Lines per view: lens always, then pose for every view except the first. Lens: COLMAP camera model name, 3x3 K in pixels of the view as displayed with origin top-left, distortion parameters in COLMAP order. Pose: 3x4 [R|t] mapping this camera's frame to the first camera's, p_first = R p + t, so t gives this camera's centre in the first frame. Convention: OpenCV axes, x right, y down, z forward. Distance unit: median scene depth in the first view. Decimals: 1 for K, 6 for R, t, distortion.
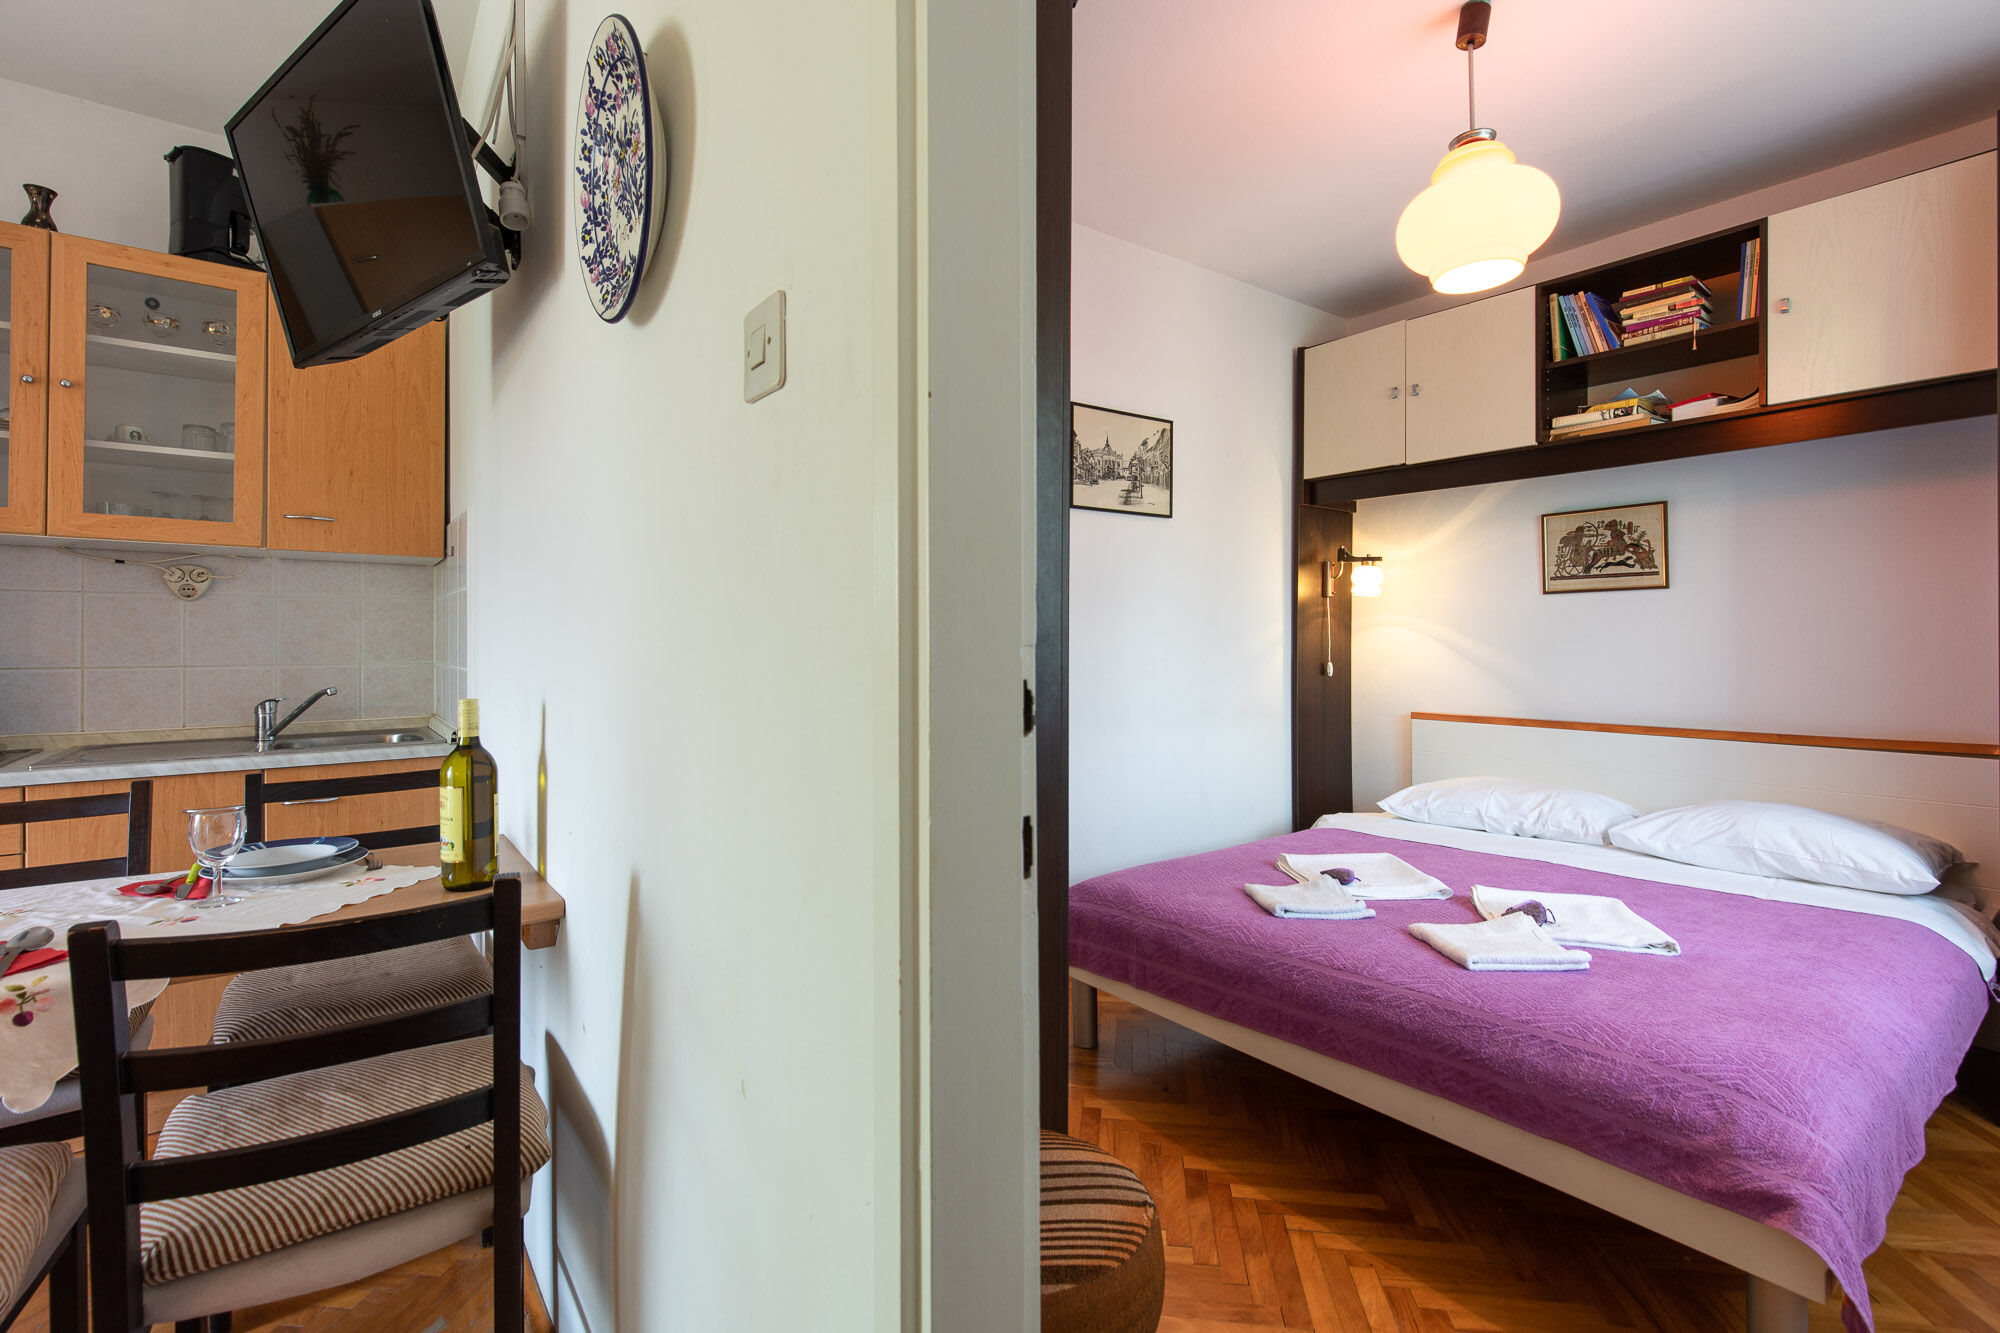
lens RADIAL K [[881.1, 0, 999.0], [0, 881.1, 652.0], [0, 0, 1]] dist [0.001122, 0.000074]
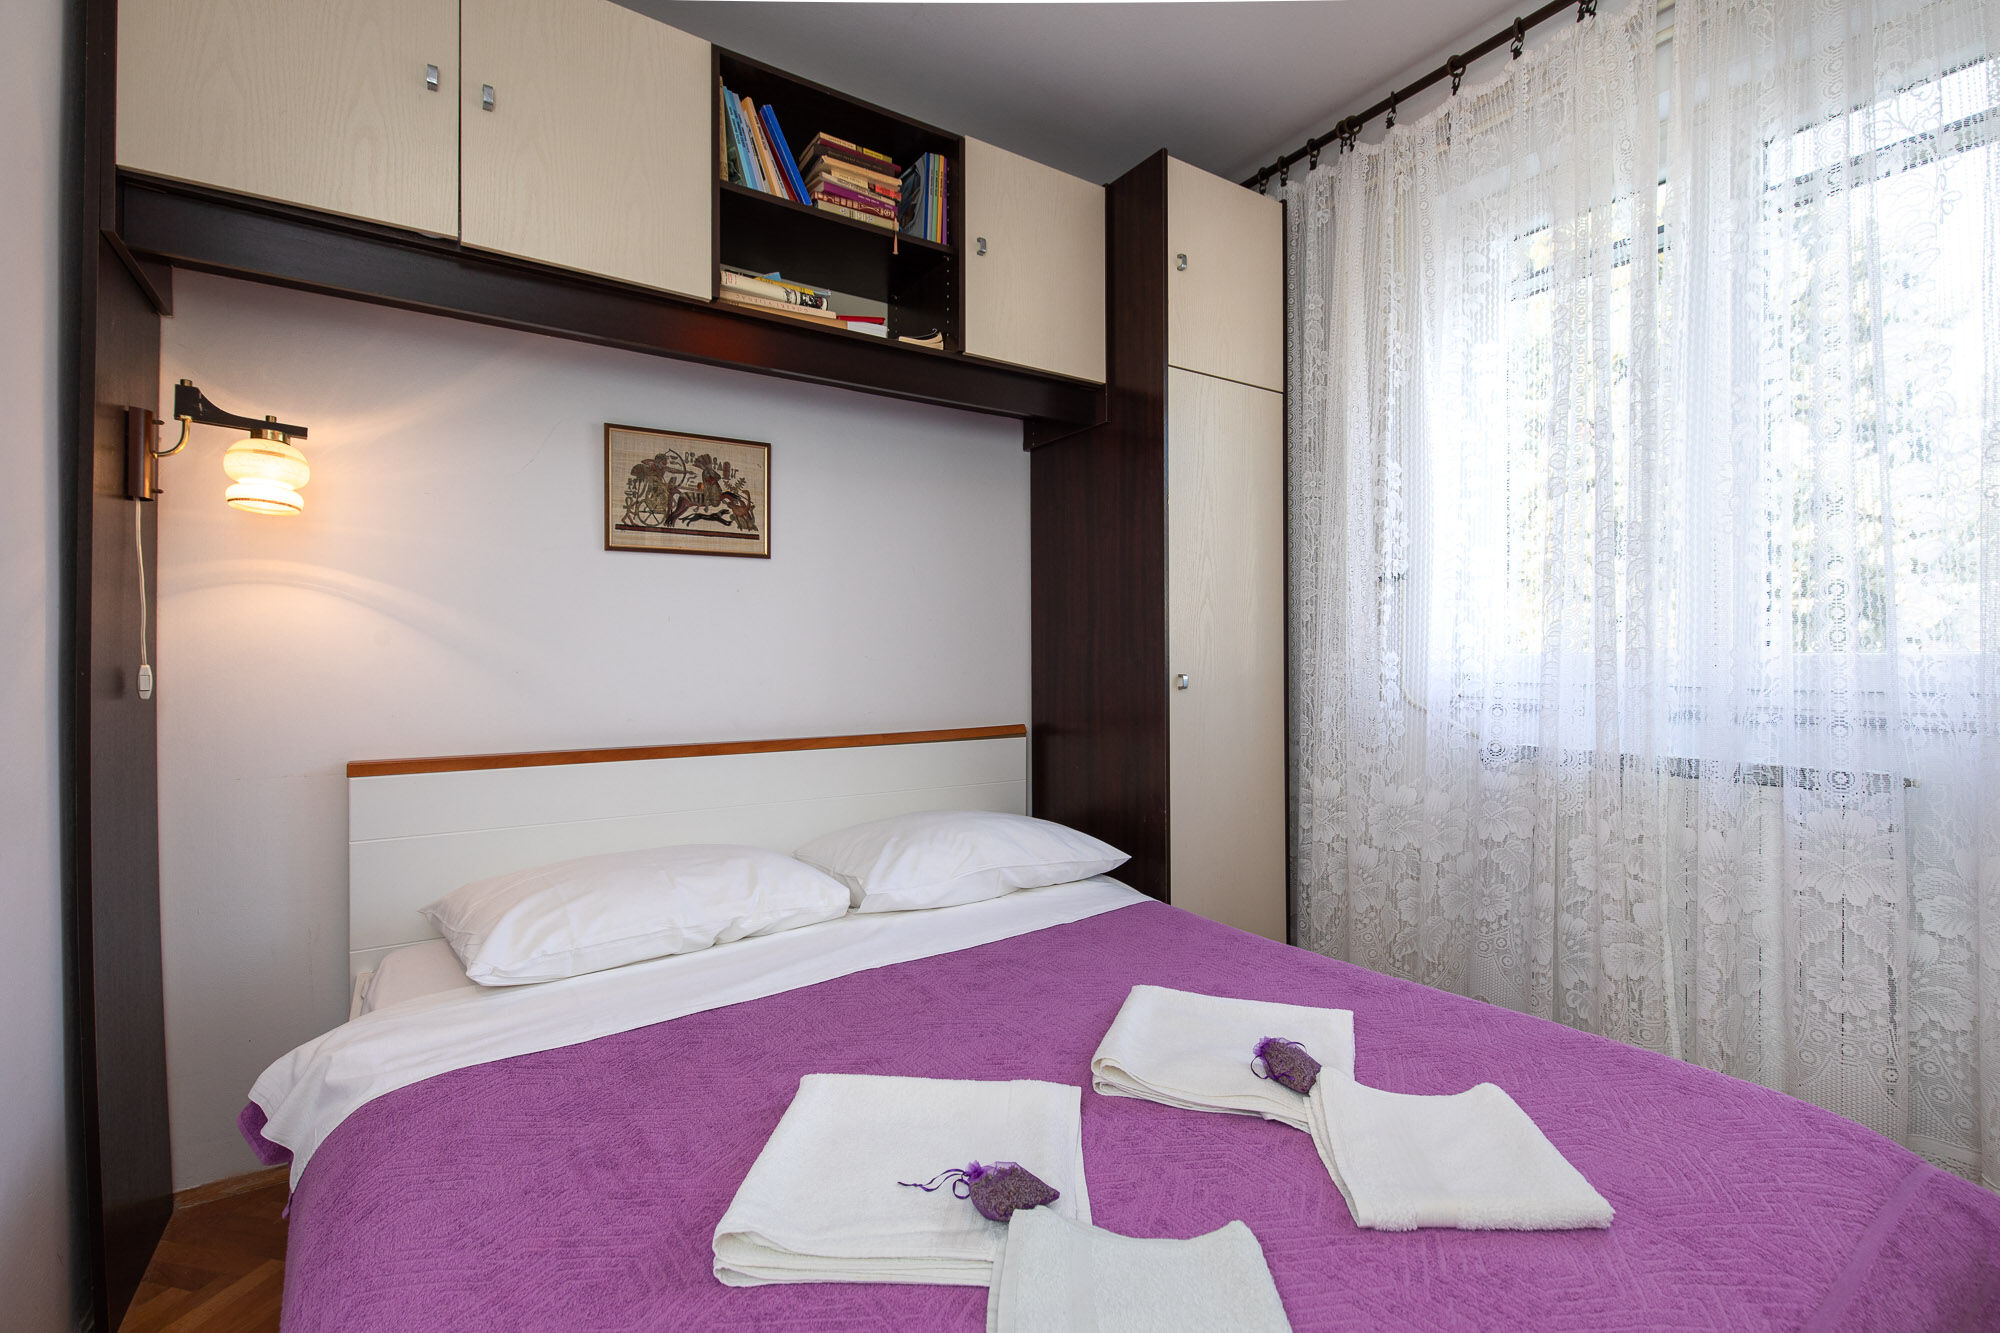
lens RADIAL K [[881.1, 0, 999.0], [0, 881.1, 652.0], [0, 0, 1]] dist [0.001122, 0.000074]
pose [[0.084227, 0.007088, 0.996421, 0.013229], [0.009341, 0.999925, -0.007903, 0.016347], [-0.996403, 0.009973, 0.084155, 0.710452]]
